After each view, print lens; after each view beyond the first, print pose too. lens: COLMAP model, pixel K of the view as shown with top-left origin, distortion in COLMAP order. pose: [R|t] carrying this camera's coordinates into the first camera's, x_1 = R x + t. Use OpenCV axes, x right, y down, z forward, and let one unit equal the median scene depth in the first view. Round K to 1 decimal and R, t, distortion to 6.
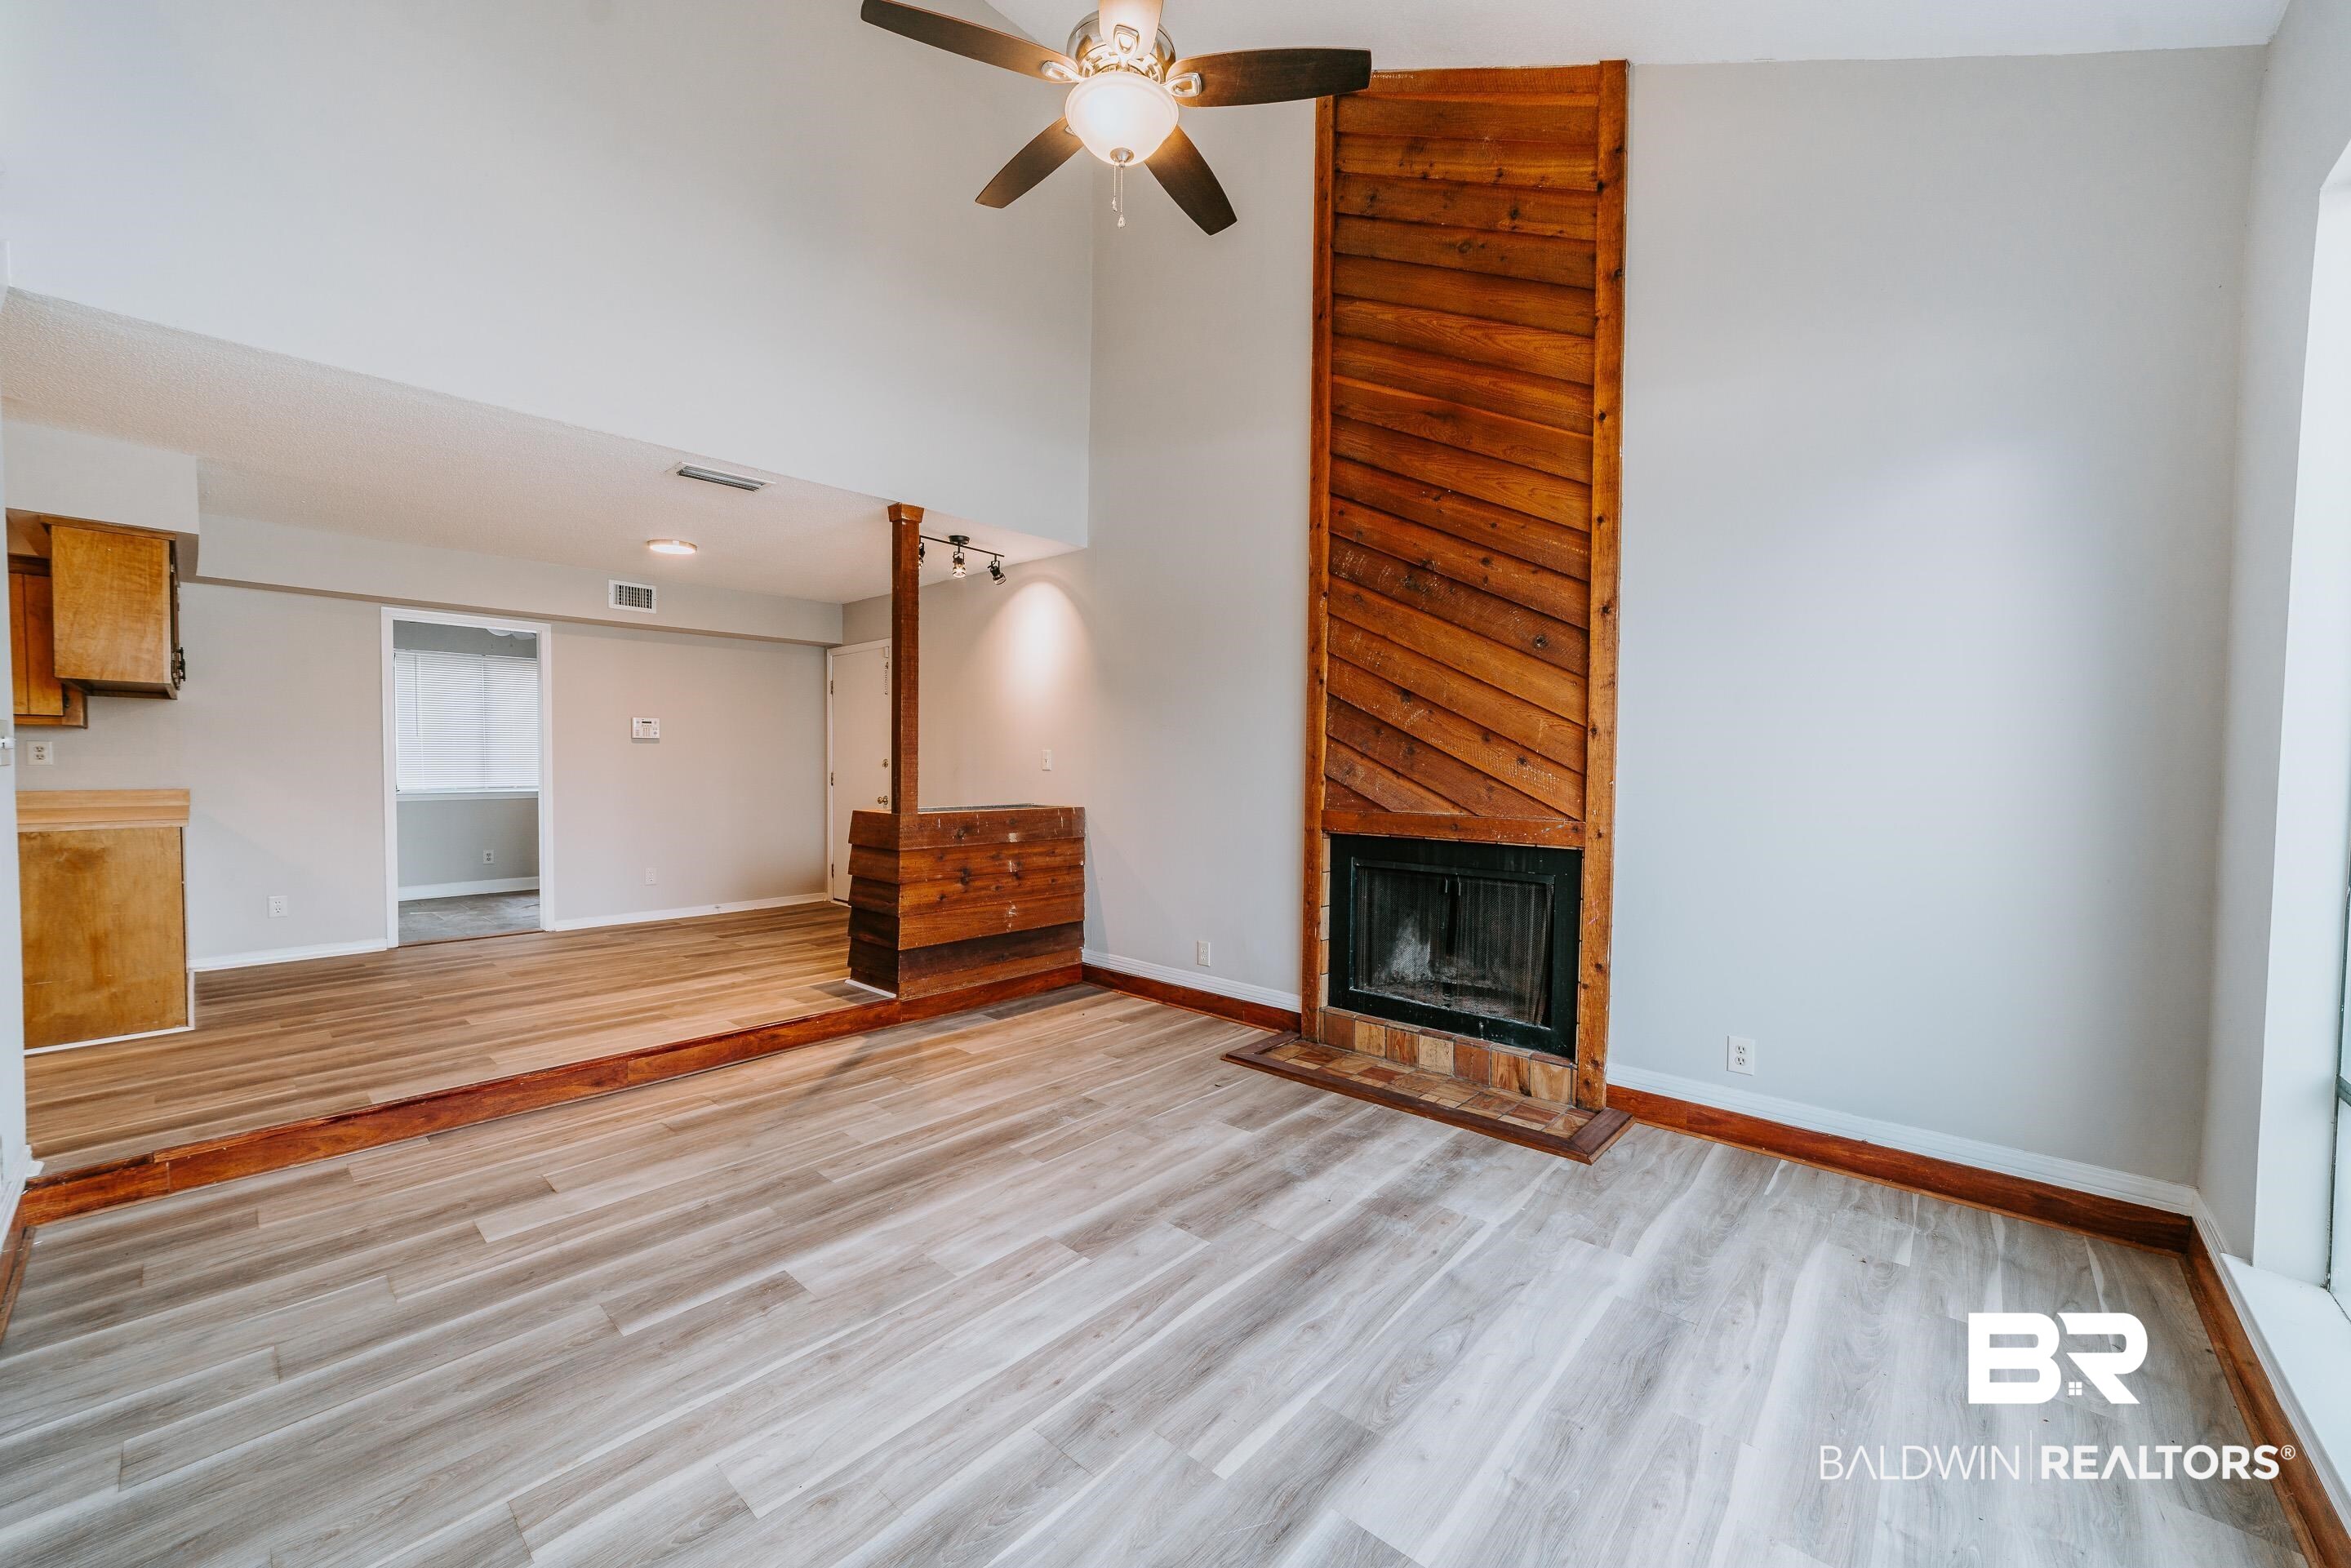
lens RADIAL K [[899.4, 0, 1172.1], [0, 899.4, 784.9], [0, 0, 1]] dist [-0.014209, 0.004616]
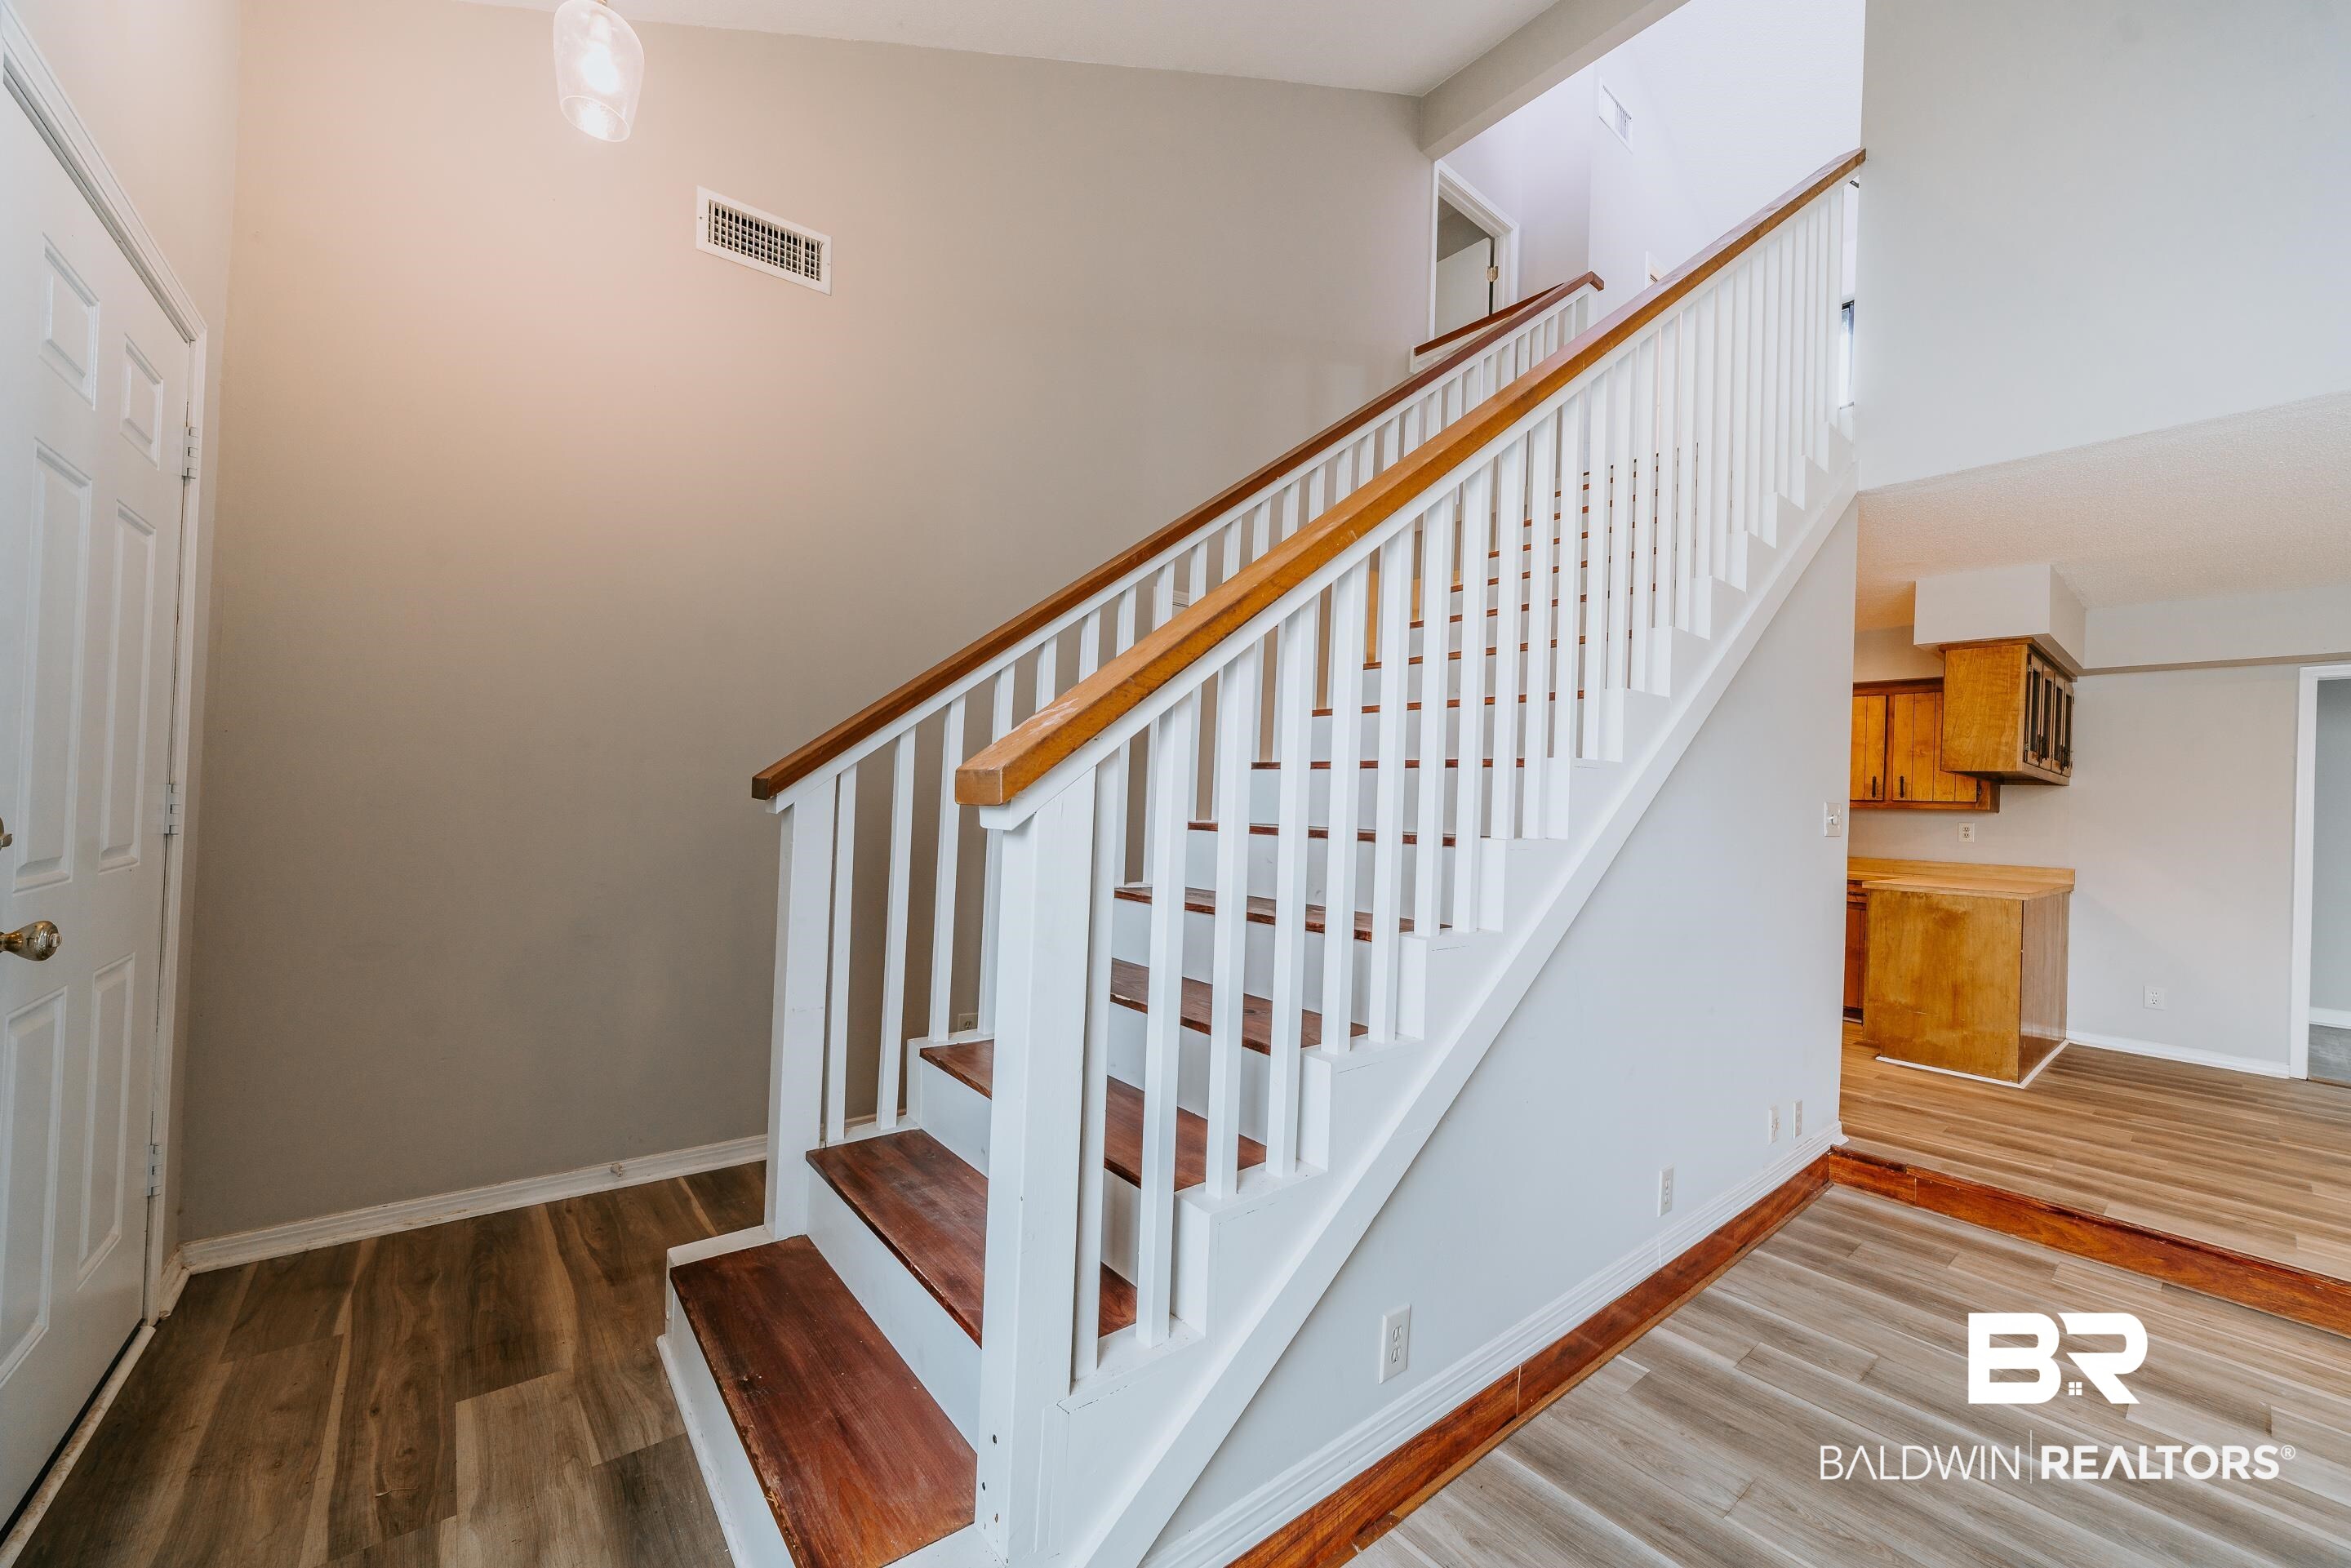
lens RADIAL K [[899.4, 0, 1197.8], [0, 899.4, 788.4], [0, 0, 1]] dist [-0.014209, 0.004616]
pose [[-0.141902, -0.029957, -0.989427, 0.135258], [-0.064753, 0.997682, -0.020920, -0.002311], [0.987761, 0.061100, -0.143513, 0.149211]]
